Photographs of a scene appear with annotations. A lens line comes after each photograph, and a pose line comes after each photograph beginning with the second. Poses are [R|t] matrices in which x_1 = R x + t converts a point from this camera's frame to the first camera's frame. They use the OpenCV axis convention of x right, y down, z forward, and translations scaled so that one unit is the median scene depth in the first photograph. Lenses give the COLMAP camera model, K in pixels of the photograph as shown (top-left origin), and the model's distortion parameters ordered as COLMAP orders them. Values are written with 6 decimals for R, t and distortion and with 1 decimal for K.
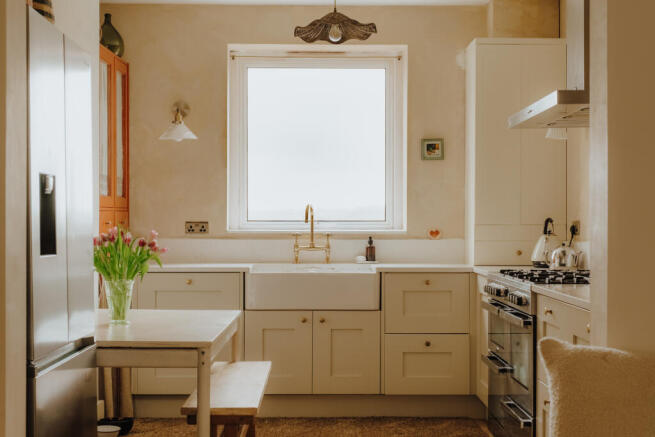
lens RADIAL K [[1083.0, 0, 324.9], [0, 1083.0, 219.1], [0, 0, 1]] dist [0.130228, 0.000000]
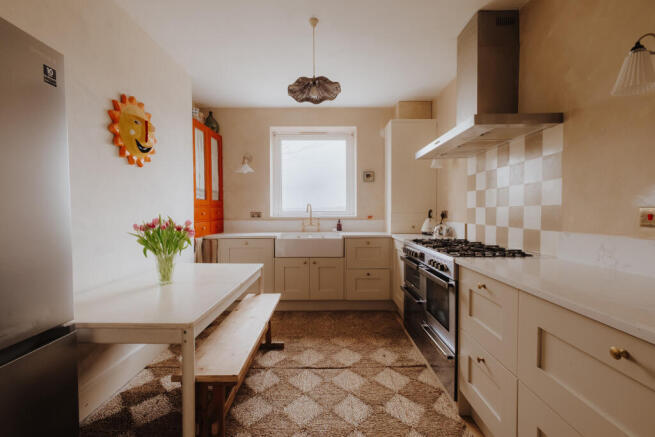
lens RADIAL K [[284.6, 0, 327.0], [0, 284.6, 219.6], [0, 0, 1]] dist [-0.000489, 0.000038]
pose [[0.999945, -0.006121, -0.008465, 0.025115], [0.006394, 0.999449, 0.032569, -0.000700], [0.008261, -0.032621, 0.999434, 0.489570]]
